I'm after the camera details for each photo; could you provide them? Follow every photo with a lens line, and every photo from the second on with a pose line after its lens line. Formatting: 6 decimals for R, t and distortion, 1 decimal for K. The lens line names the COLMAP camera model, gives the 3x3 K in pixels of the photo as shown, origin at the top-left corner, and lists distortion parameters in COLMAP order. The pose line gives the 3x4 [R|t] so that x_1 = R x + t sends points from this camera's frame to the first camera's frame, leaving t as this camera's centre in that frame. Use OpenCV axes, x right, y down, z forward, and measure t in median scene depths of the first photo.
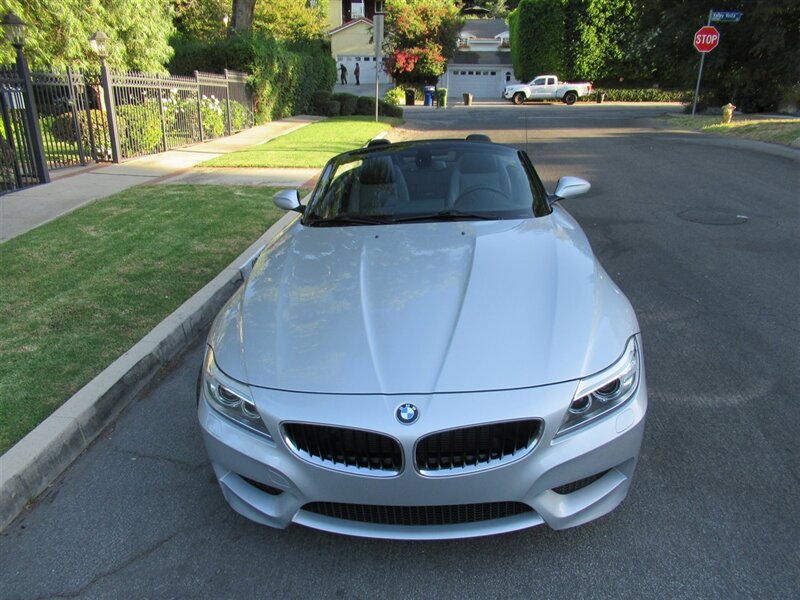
lens RADIAL K [[594.8, 0, 400.0], [0, 594.8, 300.0], [0, 0, 1]] dist [-0.014780, 0.018319]
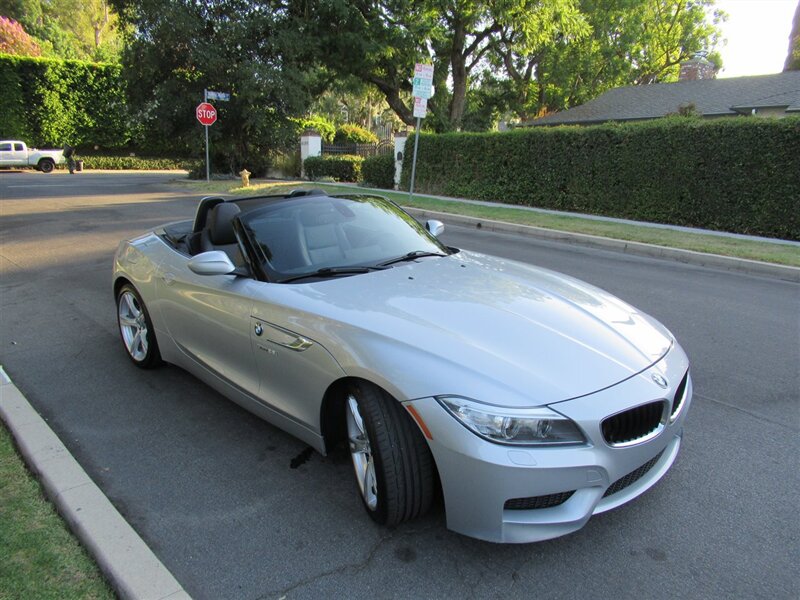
lens RADIAL K [[594.8, 0, 400.0], [0, 594.8, 300.0], [0, 0, 1]] dist [-0.014780, 0.018319]
pose [[0.659840, -0.158007, 0.734606, -0.117222], [0.236160, 0.971709, -0.003118, -0.010453], [-0.713330, 0.175542, 0.678487, 0.043639]]
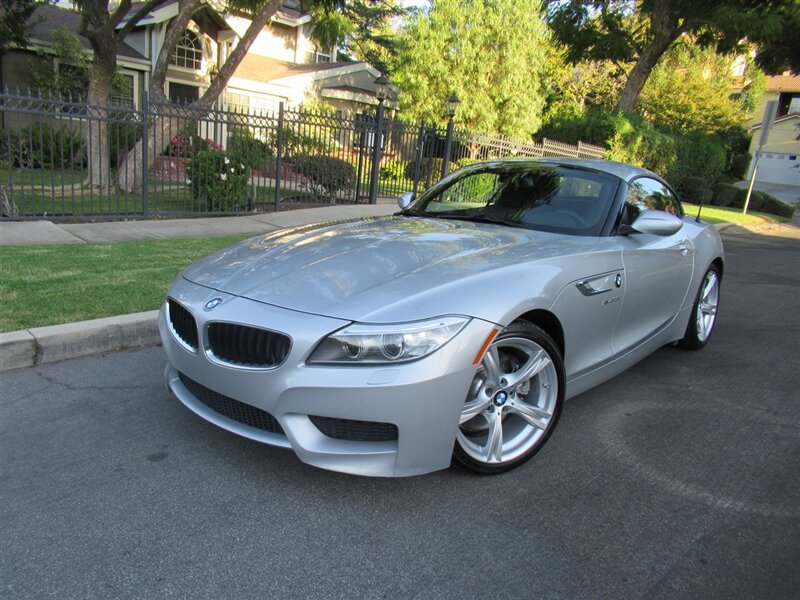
lens RADIAL K [[594.8, 0, 400.0], [0, 594.8, 300.0], [0, 0, 1]] dist [-0.014780, 0.018319]
pose [[0.787687, 0.224005, -0.573908, 0.084354], [-0.299494, 0.953302, -0.038966, 0.010289], [0.538379, 0.202575, 0.817992, 0.018111]]
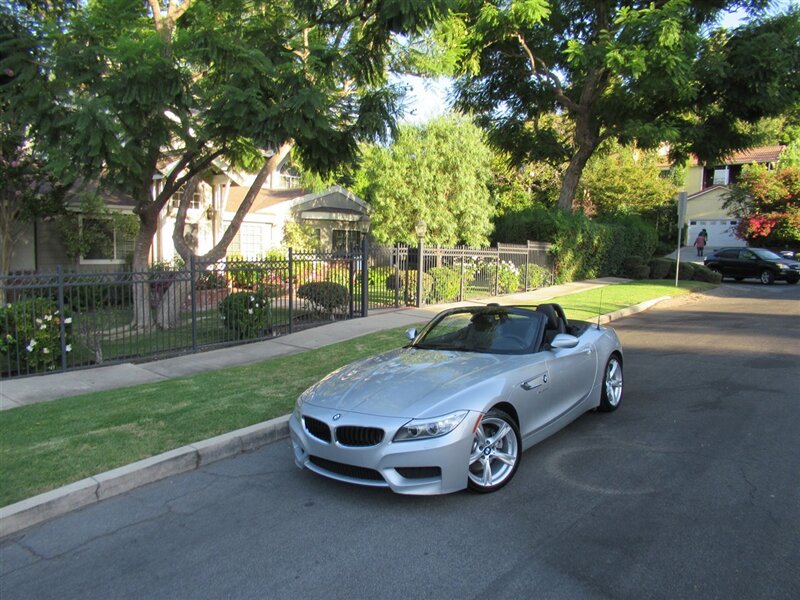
lens RADIAL K [[594.8, 0, 400.0], [0, 594.8, 300.0], [0, 0, 1]] dist [-0.014780, 0.018319]
pose [[0.827424, 0.059130, -0.558456, 0.126544], [-0.196782, 0.961918, -0.189709, 0.012432], [0.525972, 0.266864, 0.807550, -0.074557]]
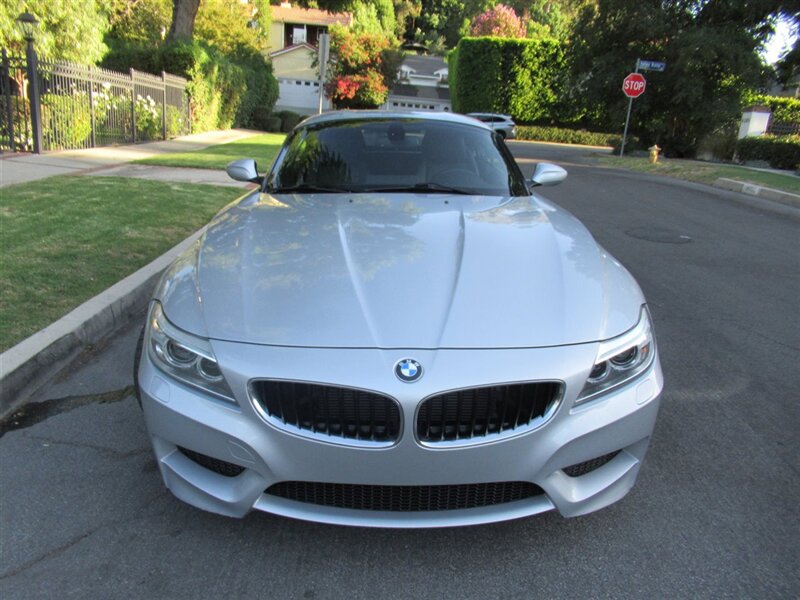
lens RADIAL K [[594.8, 0, 400.0], [0, 594.8, 300.0], [0, 0, 1]] dist [-0.014780, 0.018319]
pose [[0.992511, 0.037355, 0.116308, -0.008487], [-0.031463, 0.998147, -0.052090, 0.011704], [-0.118038, 0.048041, 0.991846, 0.015024]]
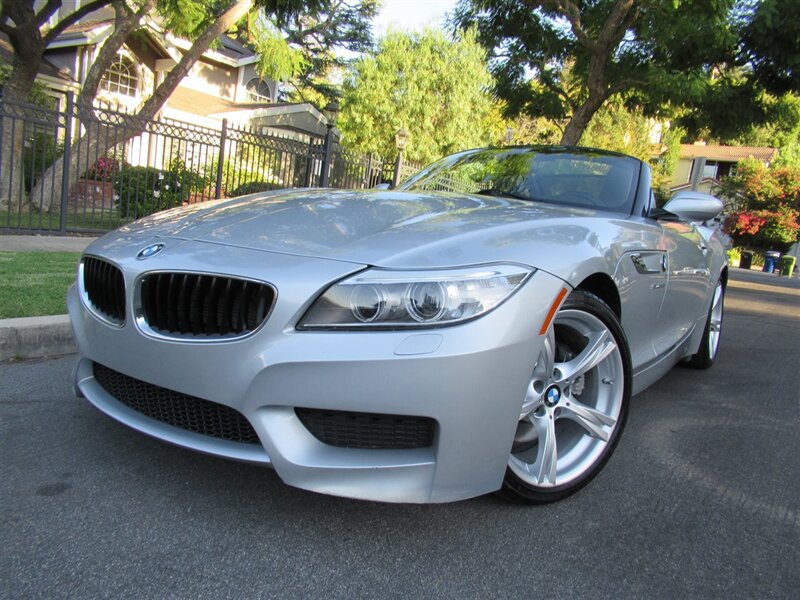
lens RADIAL K [[596.2, 0, 400.0], [0, 596.2, 300.0], [0, 0, 1]] dist [-0.013477, 0.000714]
pose [[0.845856, 0.185107, -0.500263, 0.061100], [-0.299311, 0.941001, -0.157893, 0.024015], [0.441521, 0.283289, 0.851356, 0.039682]]
